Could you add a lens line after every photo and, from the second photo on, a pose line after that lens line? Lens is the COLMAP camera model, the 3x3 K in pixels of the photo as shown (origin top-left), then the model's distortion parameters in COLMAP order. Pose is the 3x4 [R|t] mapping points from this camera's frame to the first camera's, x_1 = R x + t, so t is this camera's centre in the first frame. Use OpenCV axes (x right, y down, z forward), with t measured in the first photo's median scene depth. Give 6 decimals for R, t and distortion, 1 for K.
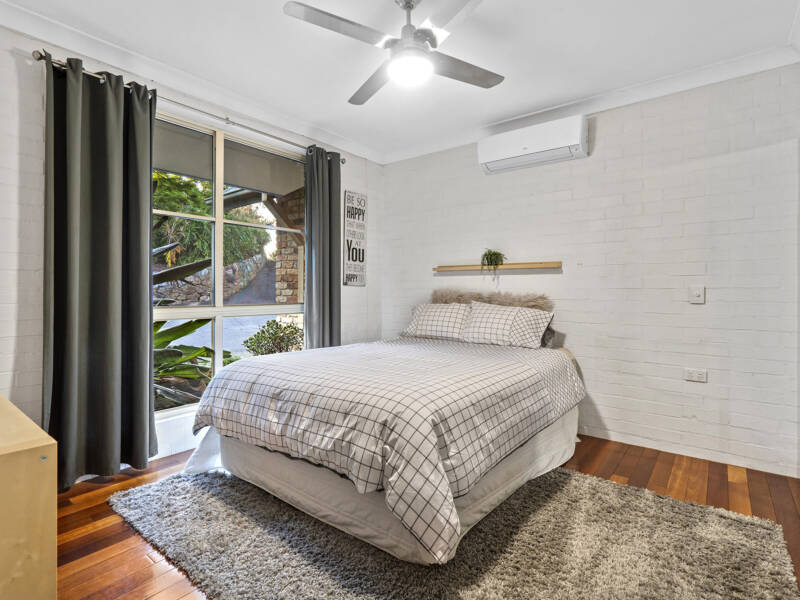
lens RADIAL K [[412.1, 0, 400.0], [0, 412.1, 300.0], [0, 0, 1]] dist [-0.002057, 0.000077]
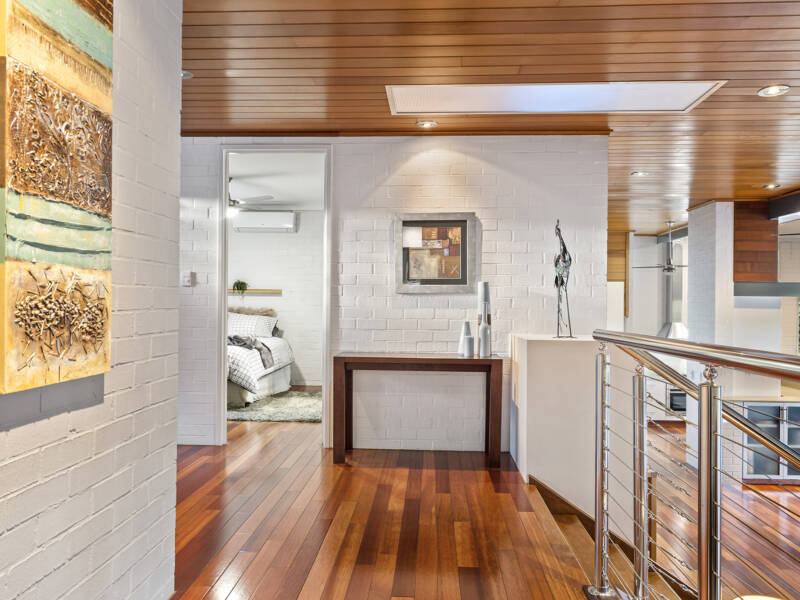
lens RADIAL K [[642.3, 0, 400.0], [0, 642.3, 300.0], [0, 0, 1]] dist [-0.000523, -0.000880]
pose [[0.818902, 0.020006, 0.573584, -0.767008], [-0.002668, 0.999514, -0.031053, 0.034016], [-0.573927, 0.023899, 0.818558, -1.536770]]
